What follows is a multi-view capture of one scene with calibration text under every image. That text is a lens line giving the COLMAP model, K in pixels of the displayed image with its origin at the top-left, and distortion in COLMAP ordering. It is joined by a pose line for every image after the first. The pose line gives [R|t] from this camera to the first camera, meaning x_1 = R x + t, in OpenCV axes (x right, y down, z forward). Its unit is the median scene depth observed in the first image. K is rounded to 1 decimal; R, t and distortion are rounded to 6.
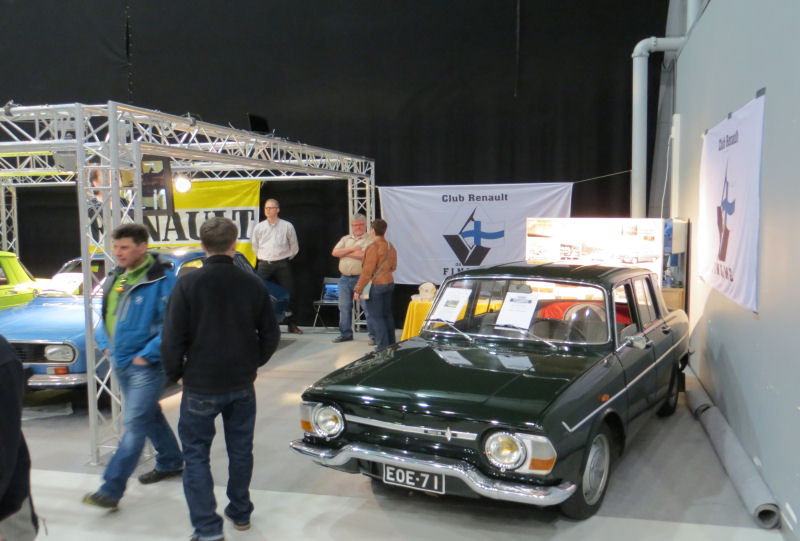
lens RADIAL K [[742.2, 0, 405.1], [0, 742.2, 273.3], [0, 0, 1]] dist [-0.026633, 0.000000]
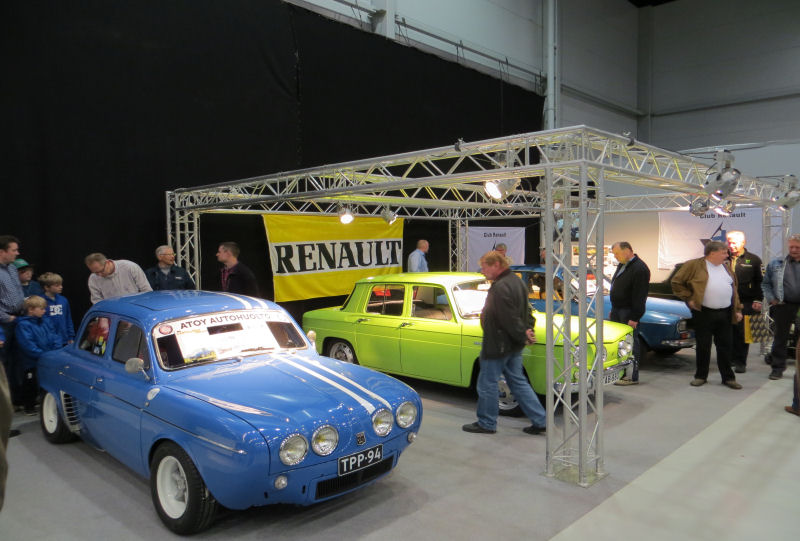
lens RADIAL K [[577.6, 0, 395.8], [0, 577.6, 269.8], [0, 0, 1]] dist [0.005736, 0.003957]
pose [[0.495809, -0.030683, 0.867889, -1.263712], [0.089782, 0.995832, -0.016084, -0.023334], [-0.863778, 0.085896, 0.496497, 0.596714]]
